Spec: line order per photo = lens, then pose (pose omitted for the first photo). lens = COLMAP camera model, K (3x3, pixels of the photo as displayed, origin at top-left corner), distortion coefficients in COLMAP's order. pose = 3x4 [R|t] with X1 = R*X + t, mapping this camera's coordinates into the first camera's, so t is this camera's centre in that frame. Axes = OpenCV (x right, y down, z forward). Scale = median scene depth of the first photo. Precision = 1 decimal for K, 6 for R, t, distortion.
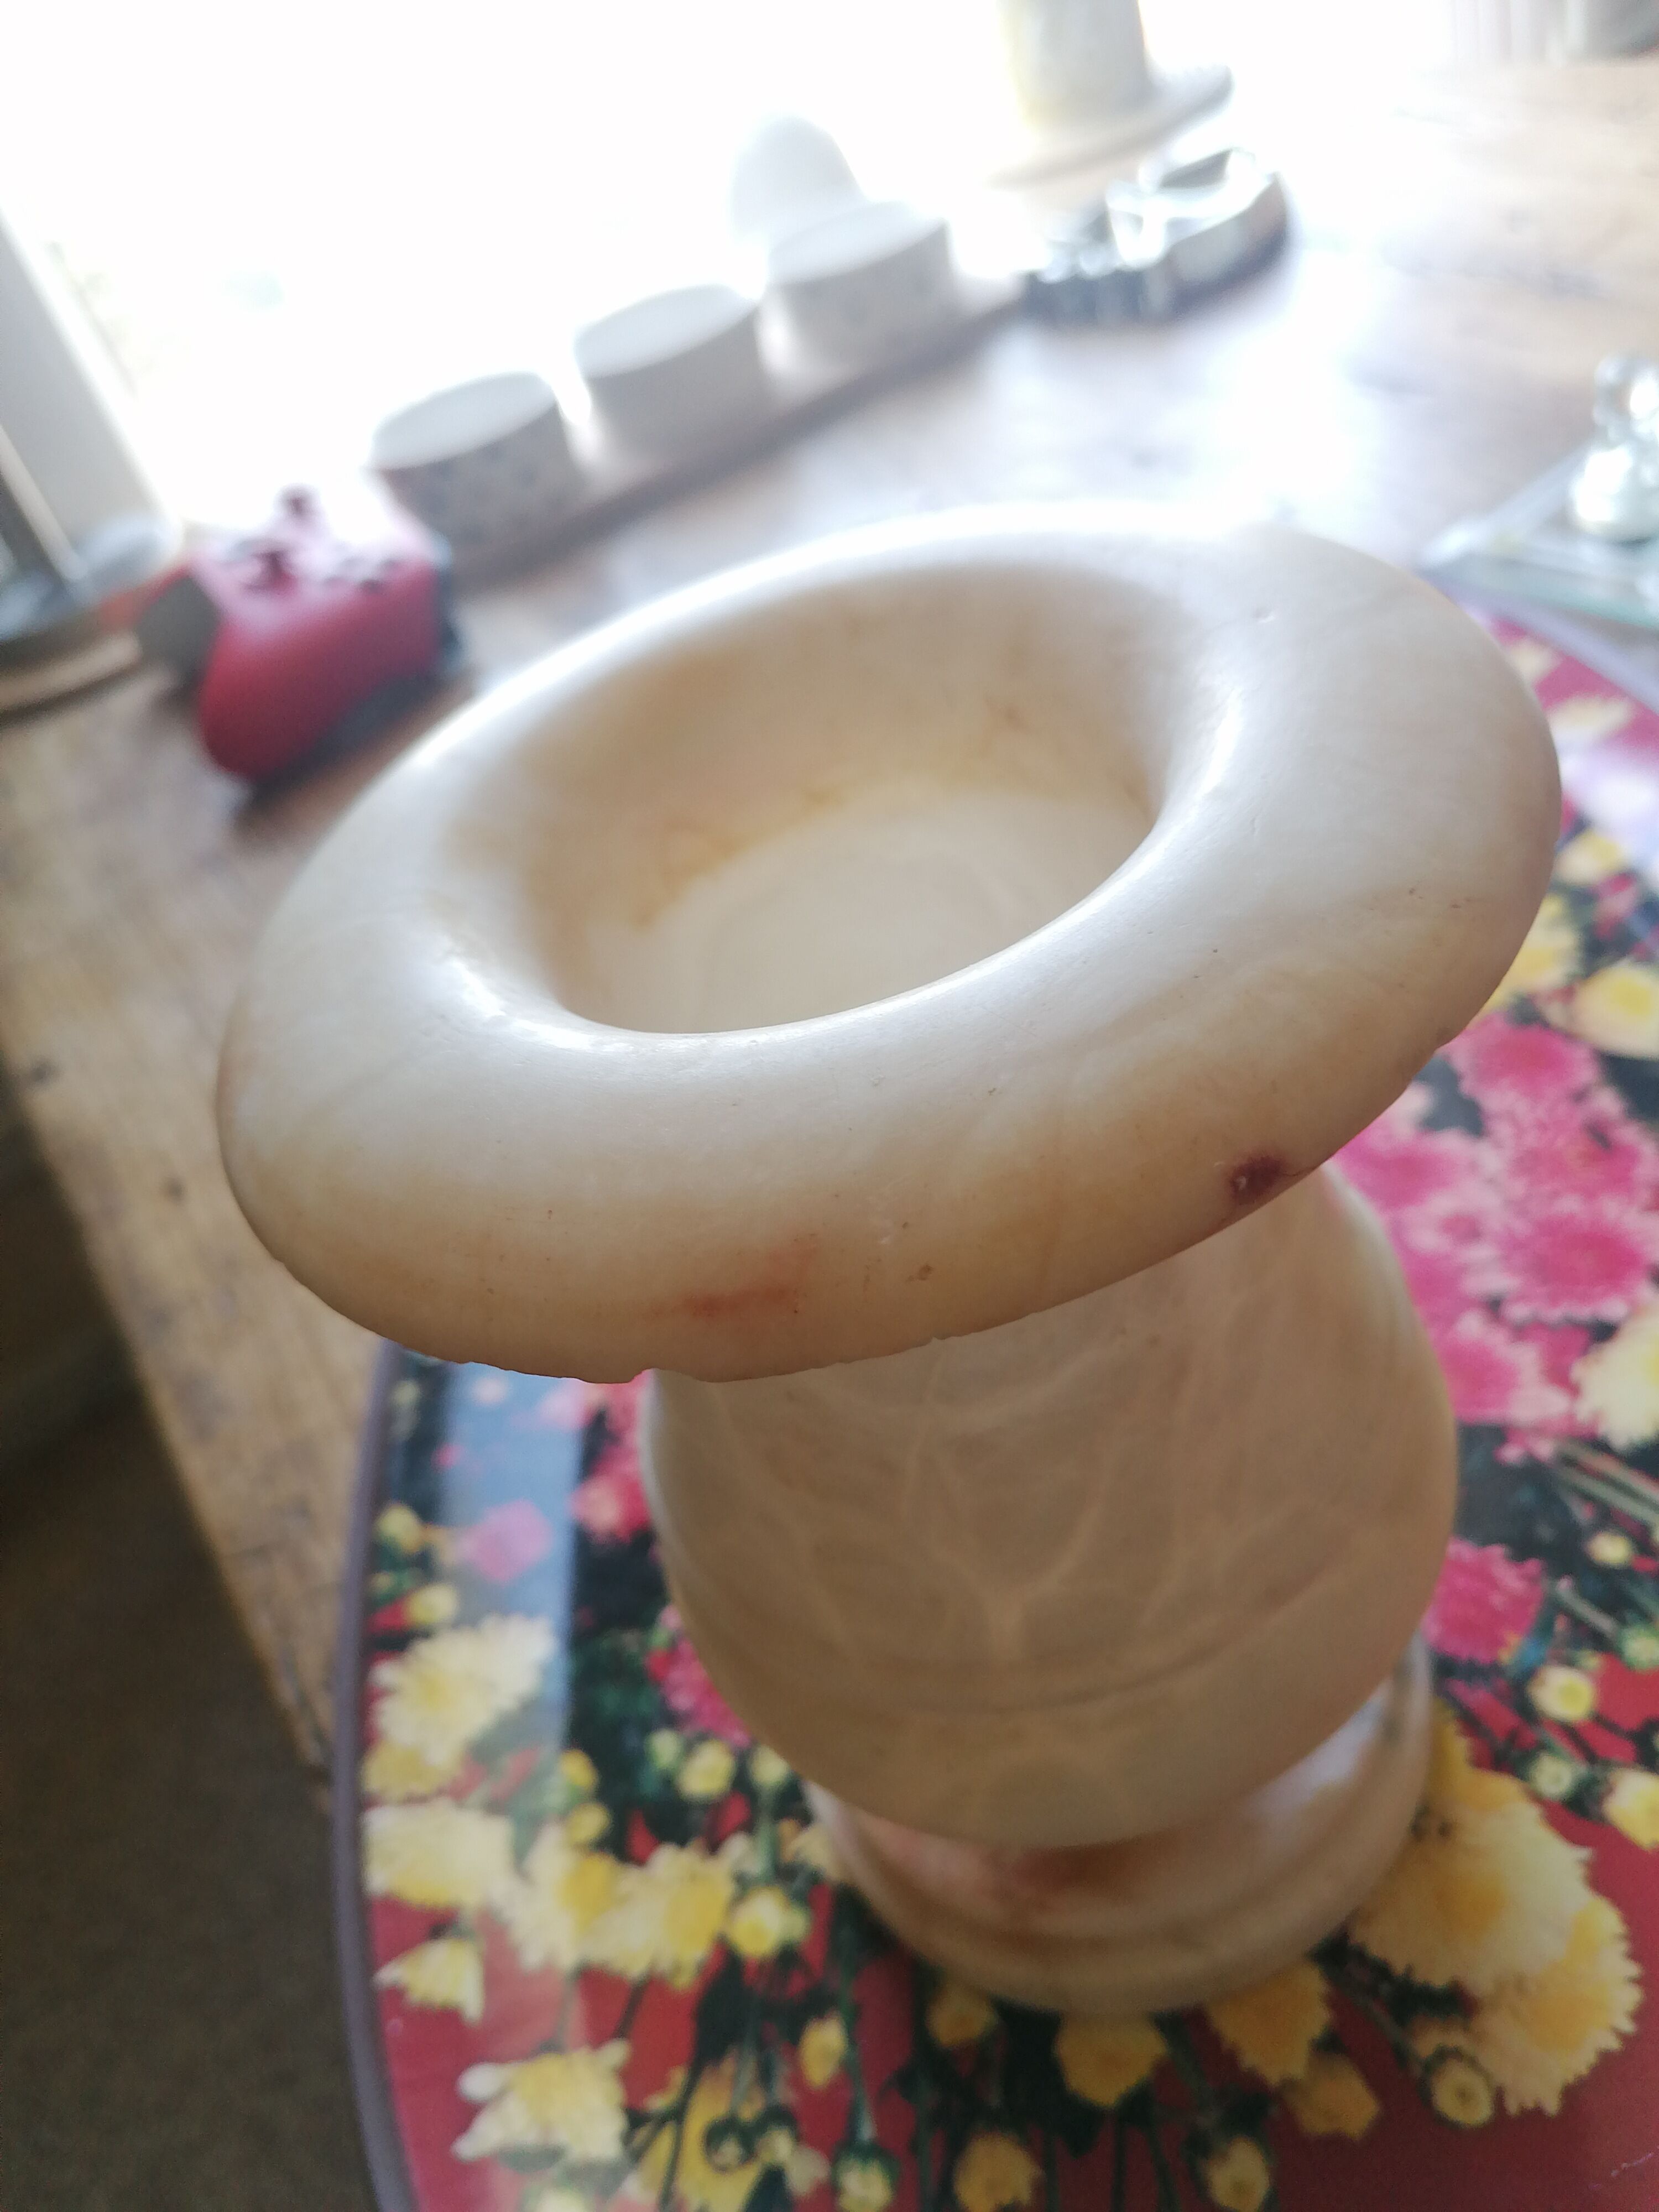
lens RADIAL K [[1621.8, 0, 829.5], [0, 1621.8, 1106.0], [0, 0, 1]] dist [0.059893, -0.118668]
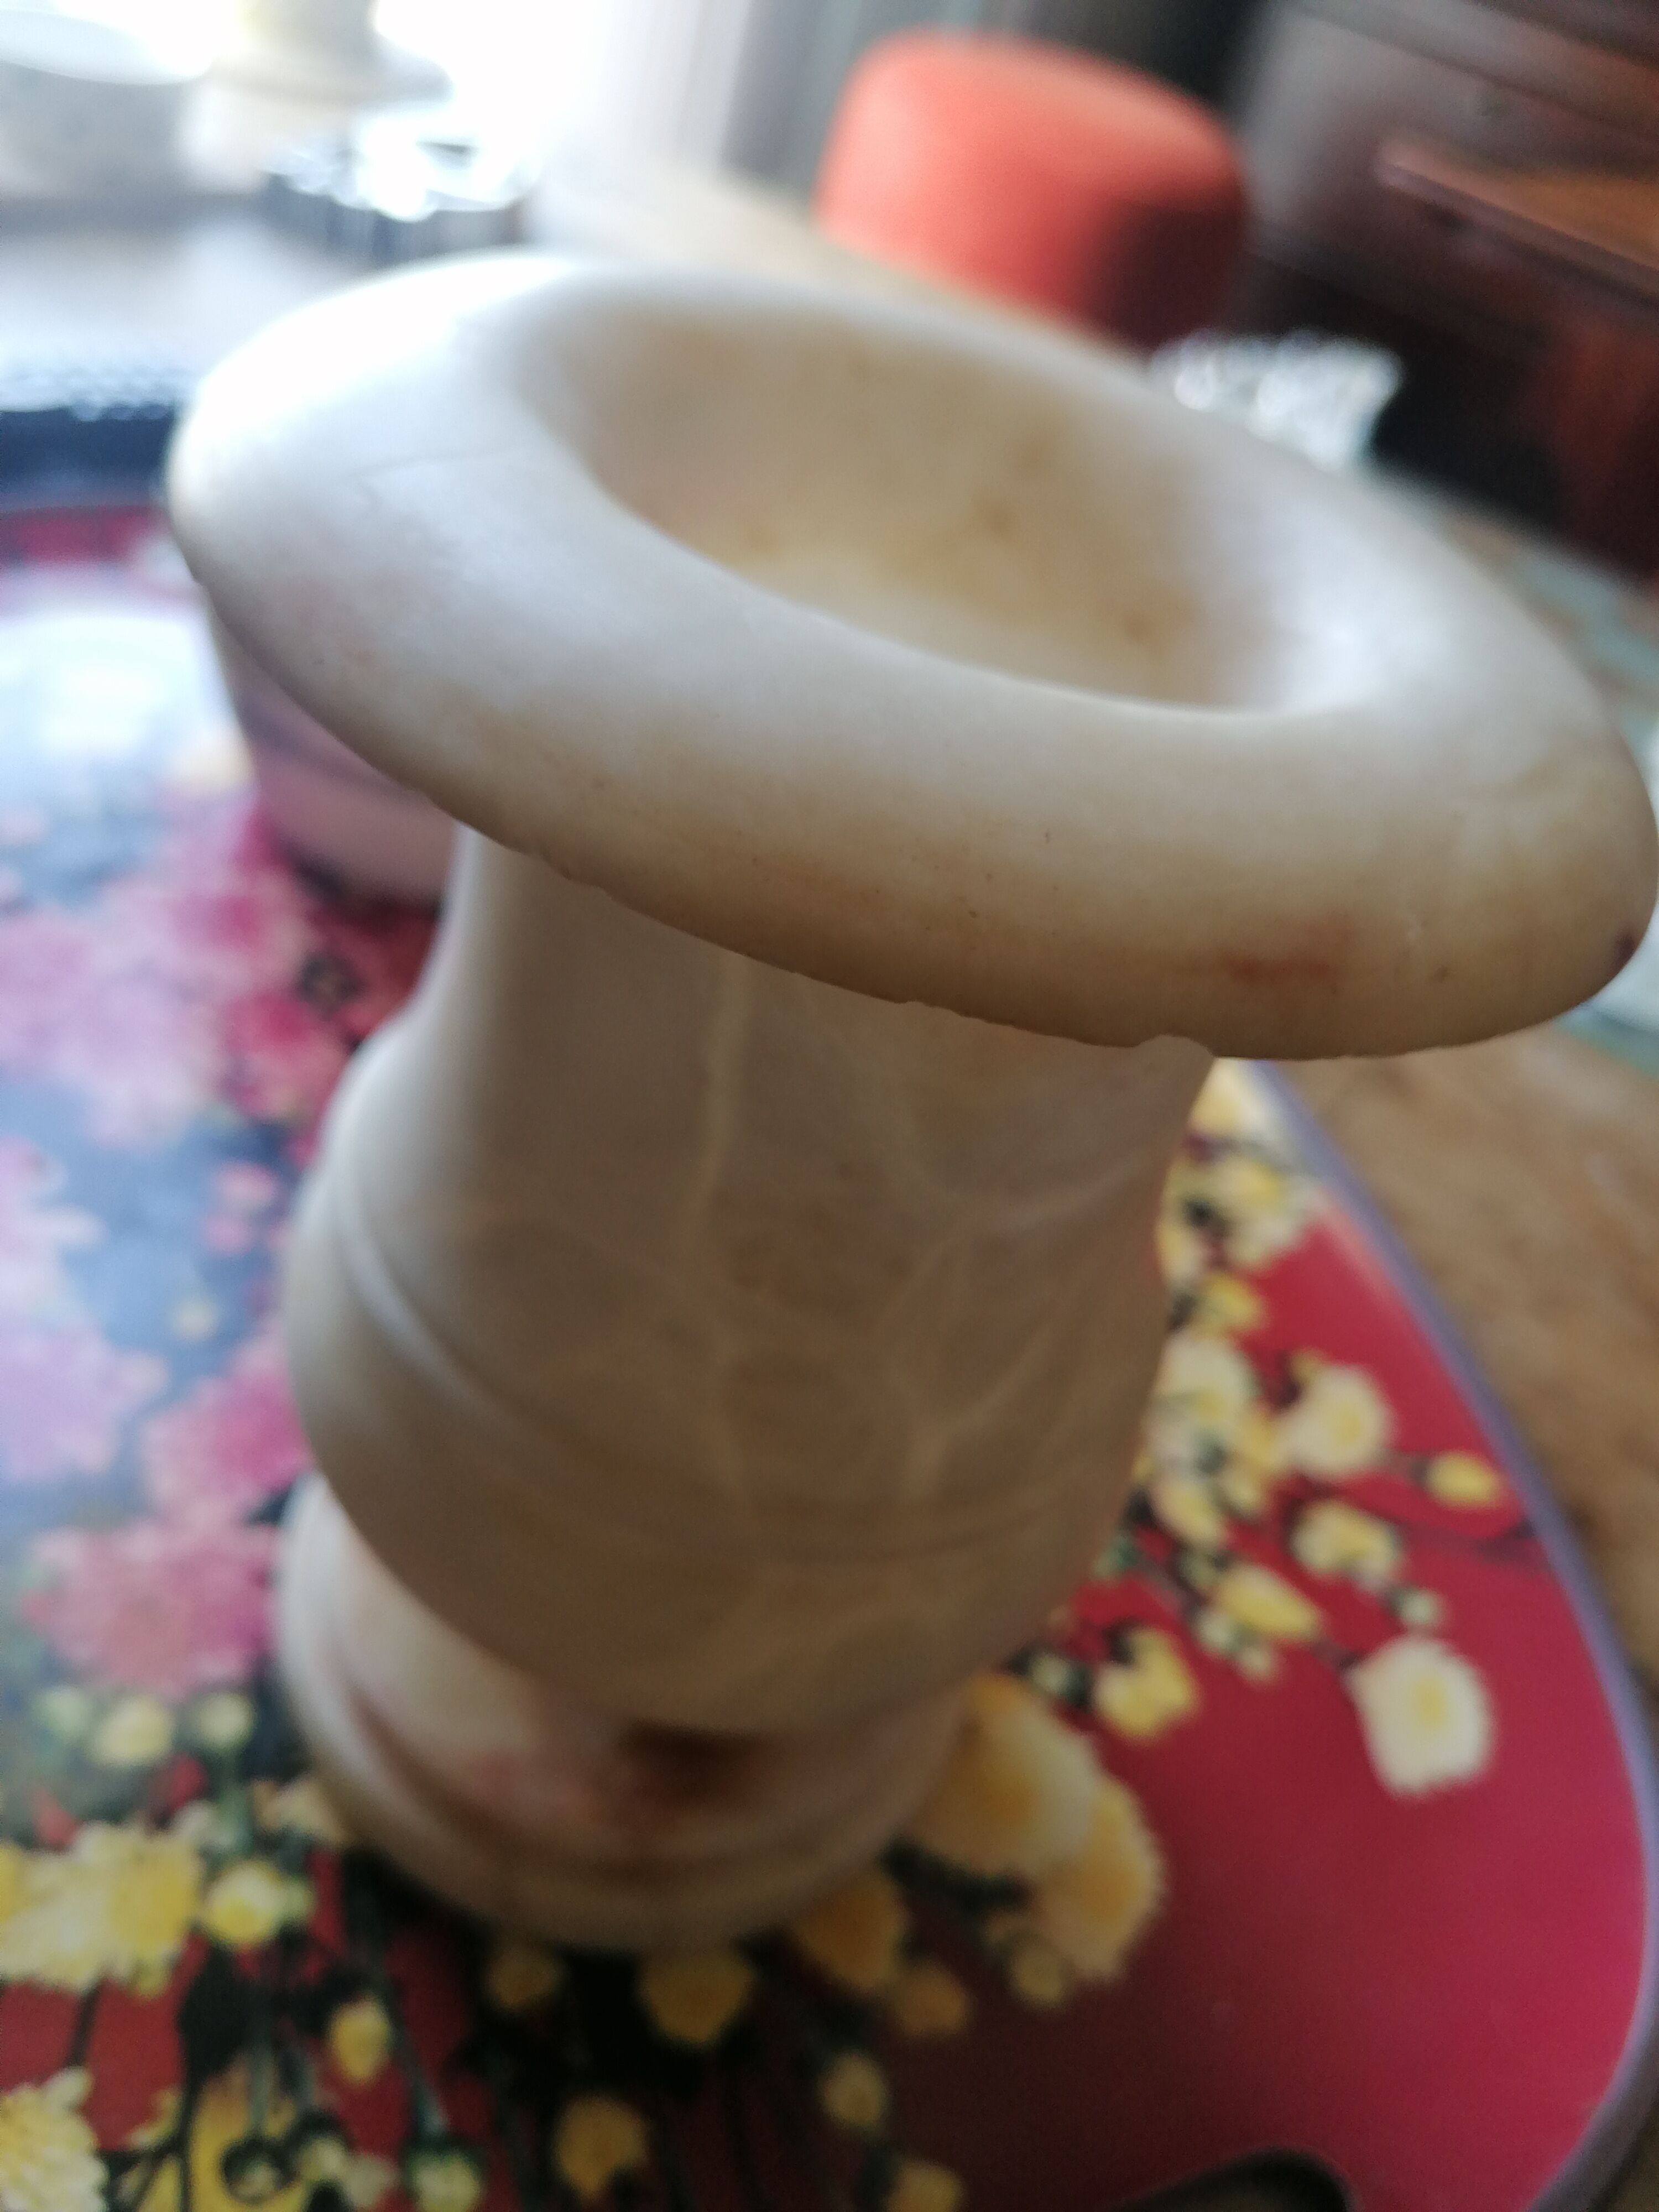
lens RADIAL K [[1744.1, 0, 733.1], [0, 1744.1, 1061.0], [0, 0, 1]] dist [-0.039188, -0.005100]
pose [[0.822971, 0.166237, 0.543216, -0.395808], [-0.138771, 0.986086, -0.091529, 0.144543], [-0.550873, -0.000057, 0.834589, 0.173552]]
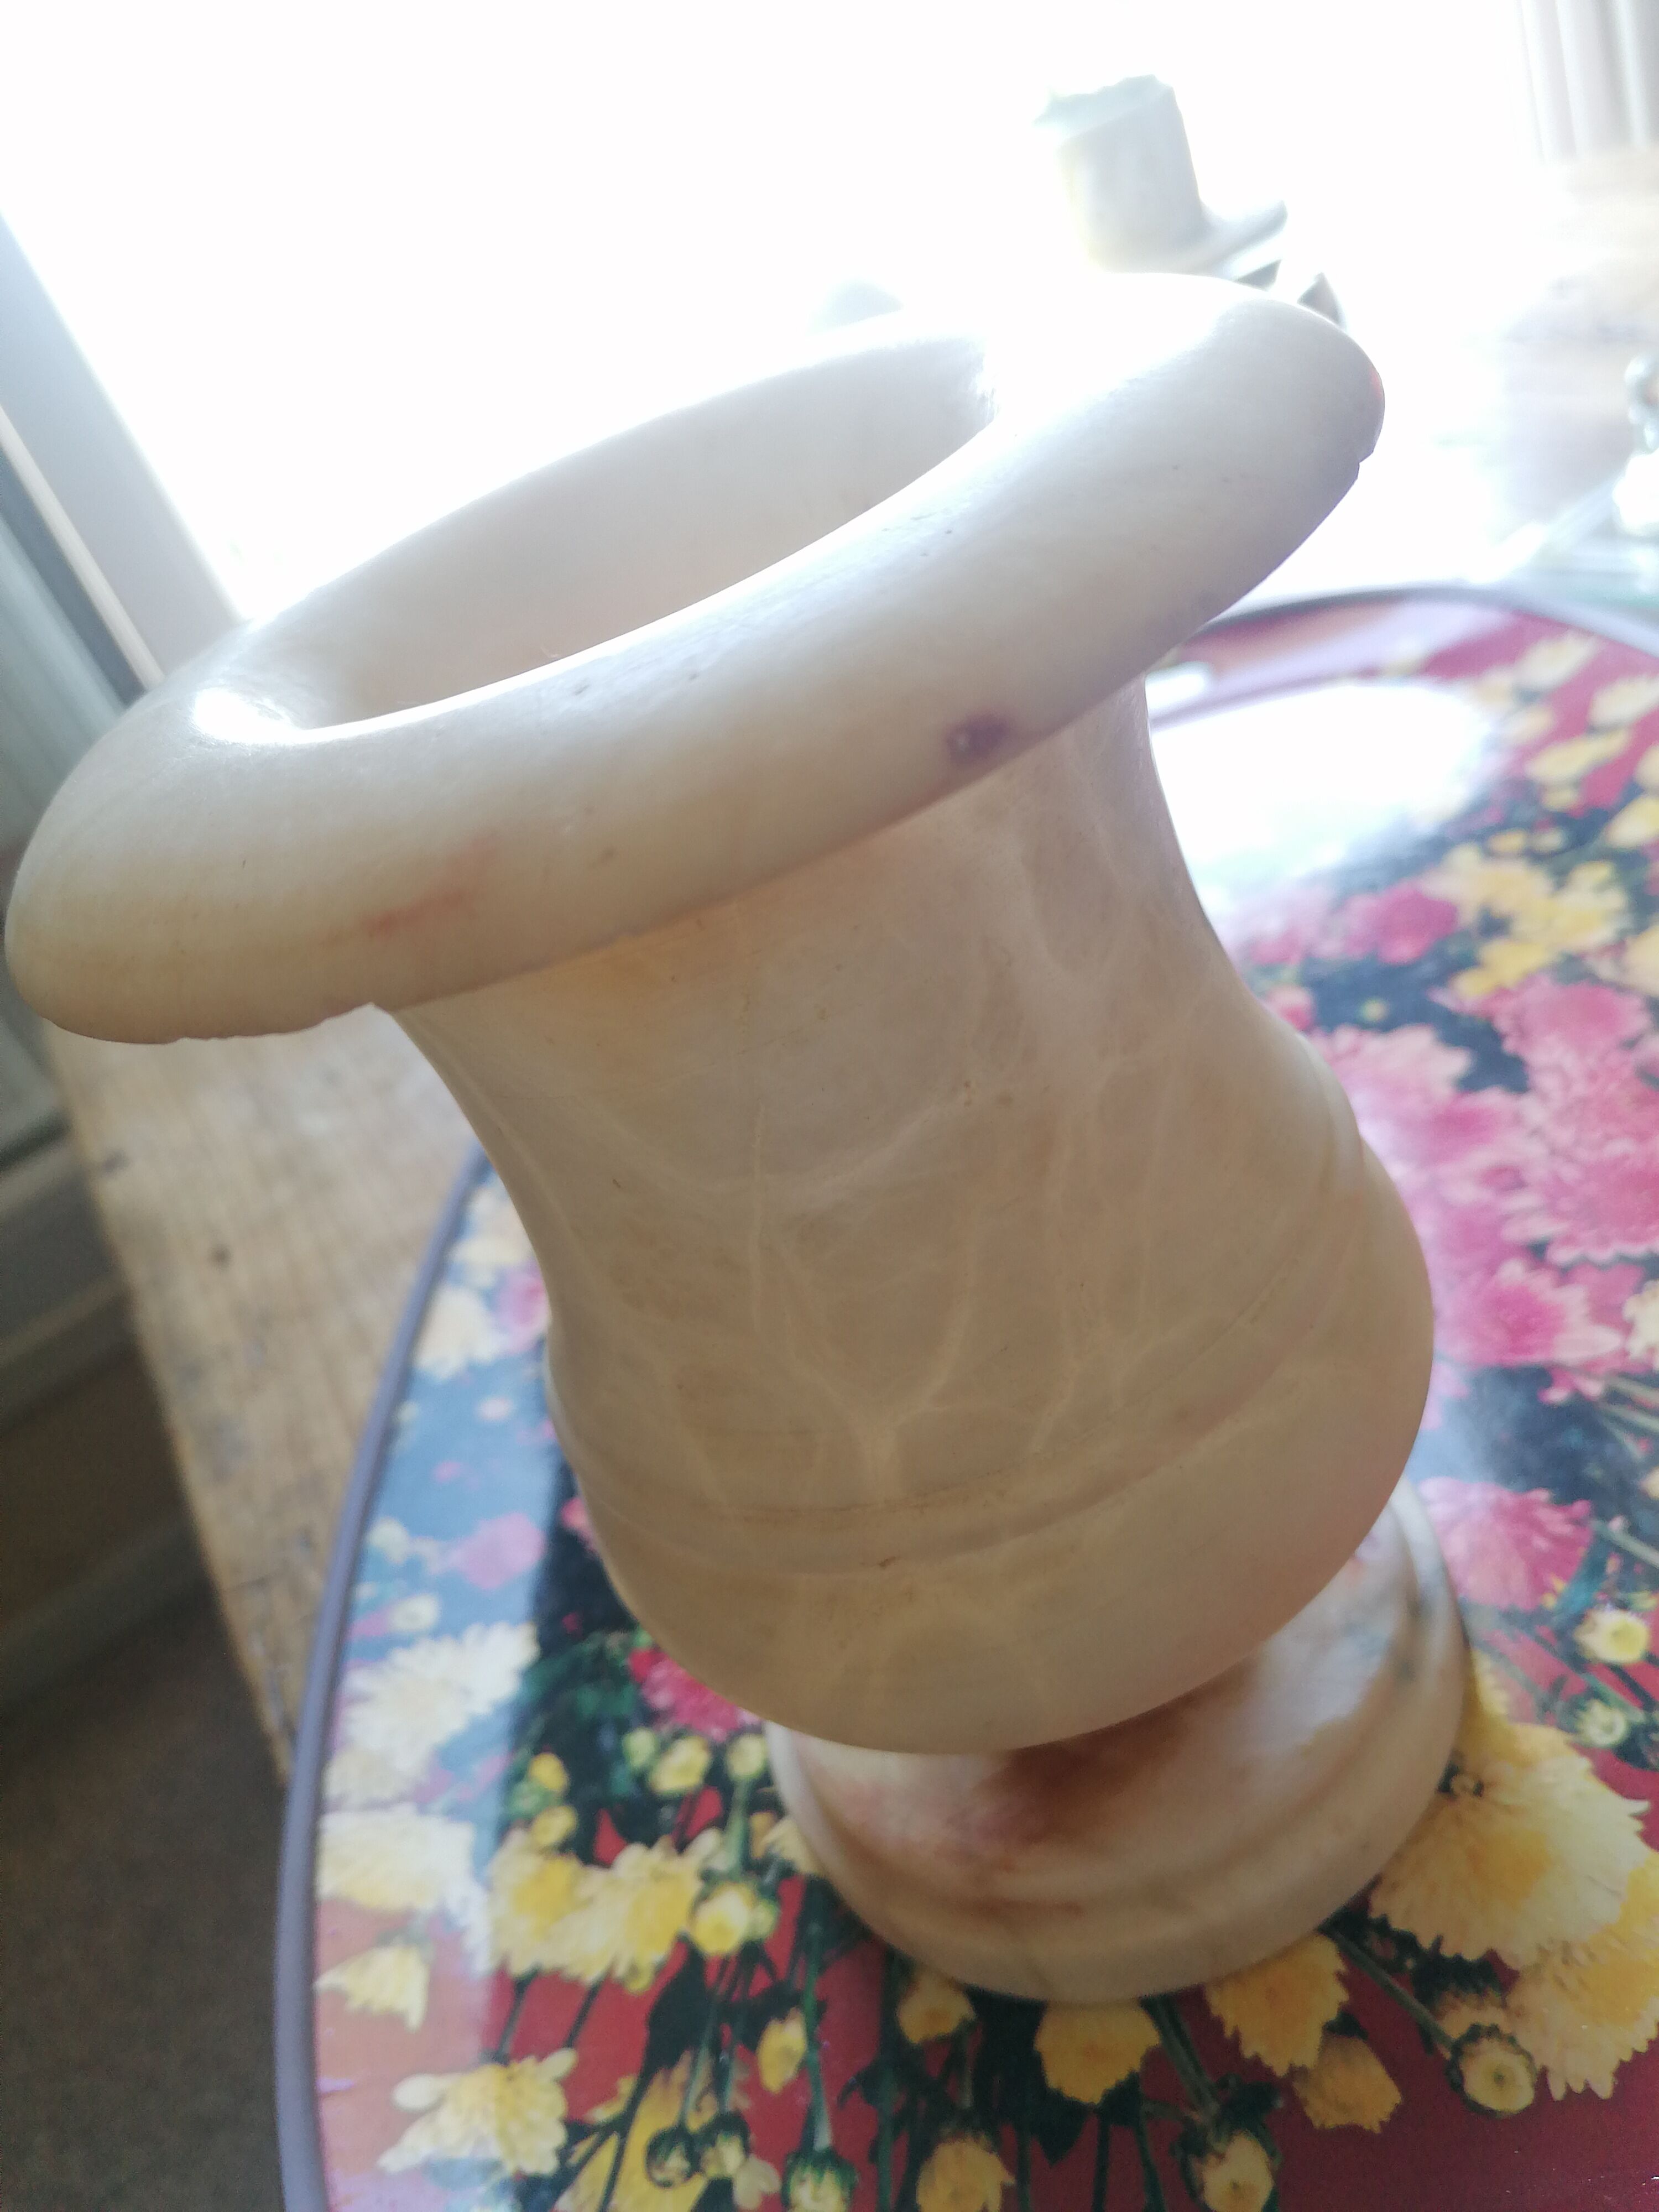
lens RADIAL K [[1621.8, 0, 829.5], [0, 1621.8, 1106.0], [0, 0, 1]] dist [0.059893, -0.118668]
pose [[0.995539, -0.042610, -0.084177, 0.117373], [0.033542, 0.993763, -0.106348, 0.158906], [0.088183, 0.103050, 0.990760, 0.065156]]
